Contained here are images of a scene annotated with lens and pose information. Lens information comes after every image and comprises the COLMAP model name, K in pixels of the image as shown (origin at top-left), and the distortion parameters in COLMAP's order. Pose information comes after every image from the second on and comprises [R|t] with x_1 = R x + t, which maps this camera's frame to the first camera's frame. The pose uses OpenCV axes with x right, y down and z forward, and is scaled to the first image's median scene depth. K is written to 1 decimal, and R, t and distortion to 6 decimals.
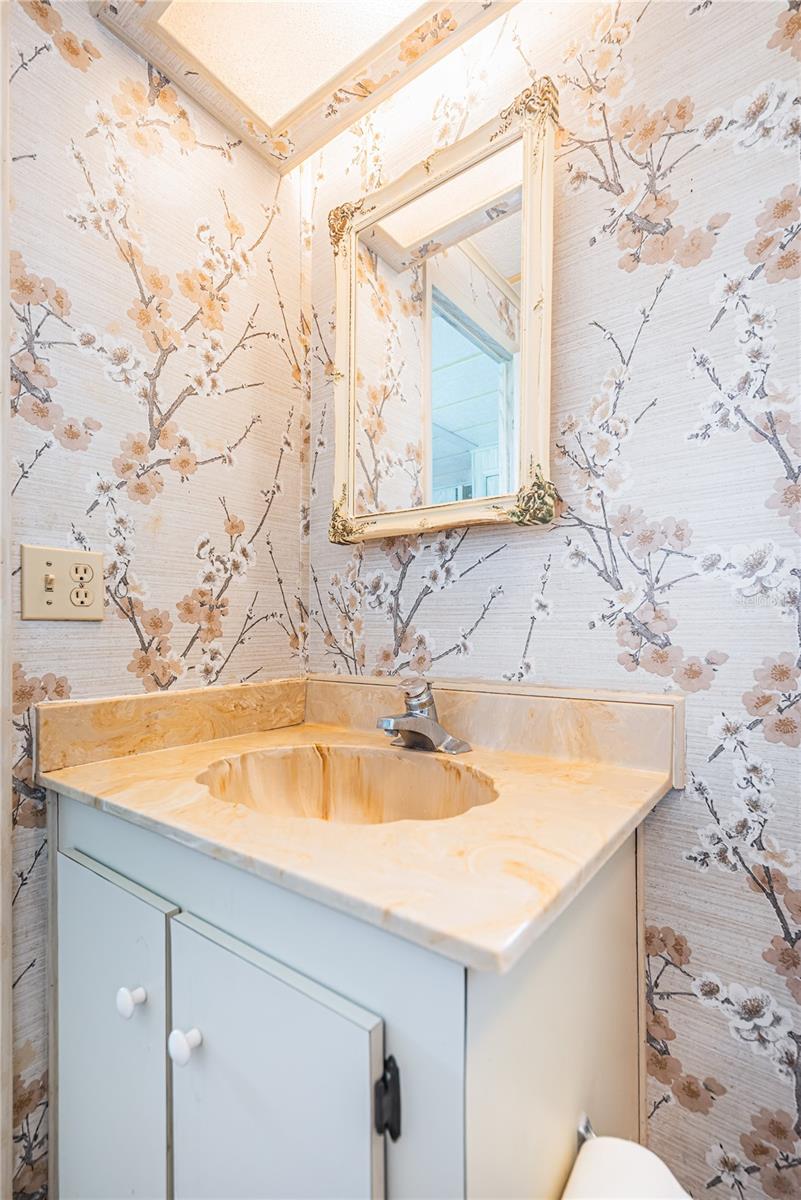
lens RADIAL K [[607.7, 0, 400.5], [0, 607.7, 600.0], [0, 0, 1]] dist [-0.023369, 0.000442]
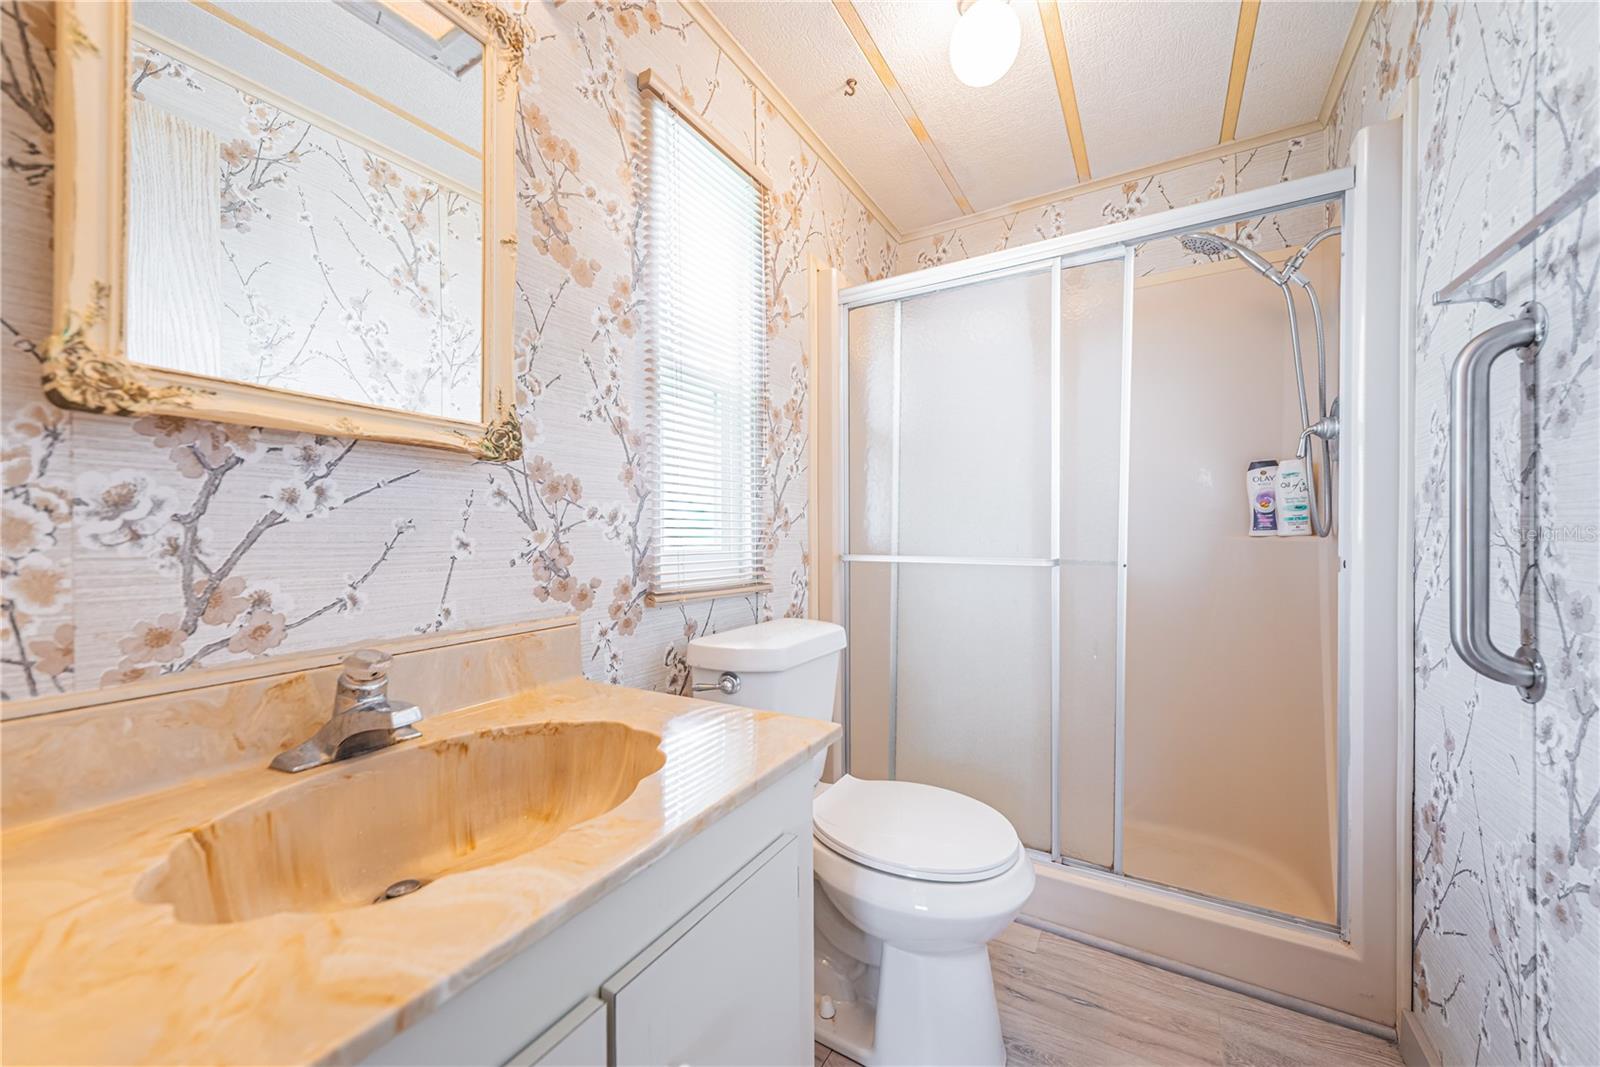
lens RADIAL K [[597.0, 0, 797.2], [0, 597.0, 539.9], [0, 0, 1]] dist [0.006123, -0.000393]
pose [[-0.166180, 0.025131, 0.985775, -0.681586], [0.006667, 0.999681, -0.024361, 0.026142], [-0.986073, 0.002524, -0.166294, 0.594181]]
